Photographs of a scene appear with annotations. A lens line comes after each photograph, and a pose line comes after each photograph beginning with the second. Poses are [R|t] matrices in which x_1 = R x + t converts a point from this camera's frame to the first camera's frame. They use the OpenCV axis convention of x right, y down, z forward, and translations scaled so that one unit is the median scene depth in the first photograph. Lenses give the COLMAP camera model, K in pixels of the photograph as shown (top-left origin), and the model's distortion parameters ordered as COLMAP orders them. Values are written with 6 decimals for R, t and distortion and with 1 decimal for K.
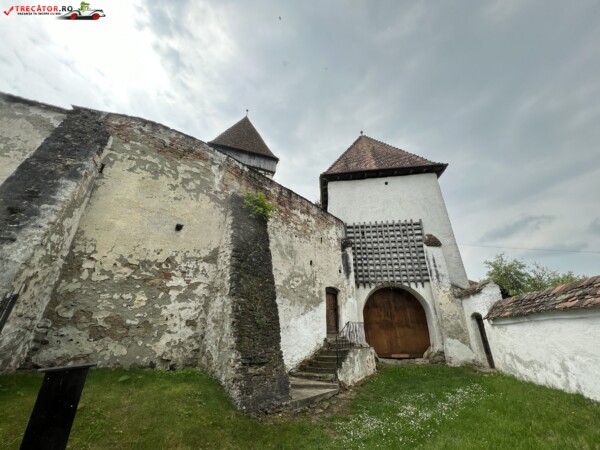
lens RADIAL K [[240.0, 0, 300.7], [0, 240.0, 221.5], [0, 0, 1]] dist [0.002937, 0.001154]
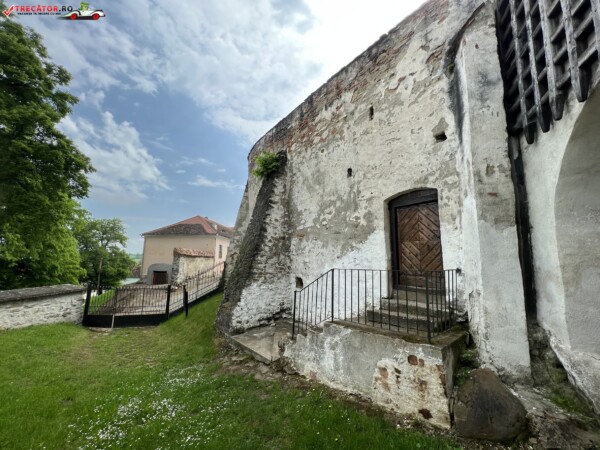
lens RADIAL K [[240.0, 0, 302.9], [0, 240.0, 229.6], [0, 0, 1]] dist [0.002937, 0.001154]
pose [[-0.158725, -0.162673, -0.973830, 0.637585], [0.388351, 0.896543, -0.213060, 0.398378], [0.907739, -0.412005, -0.079129, 0.945543]]
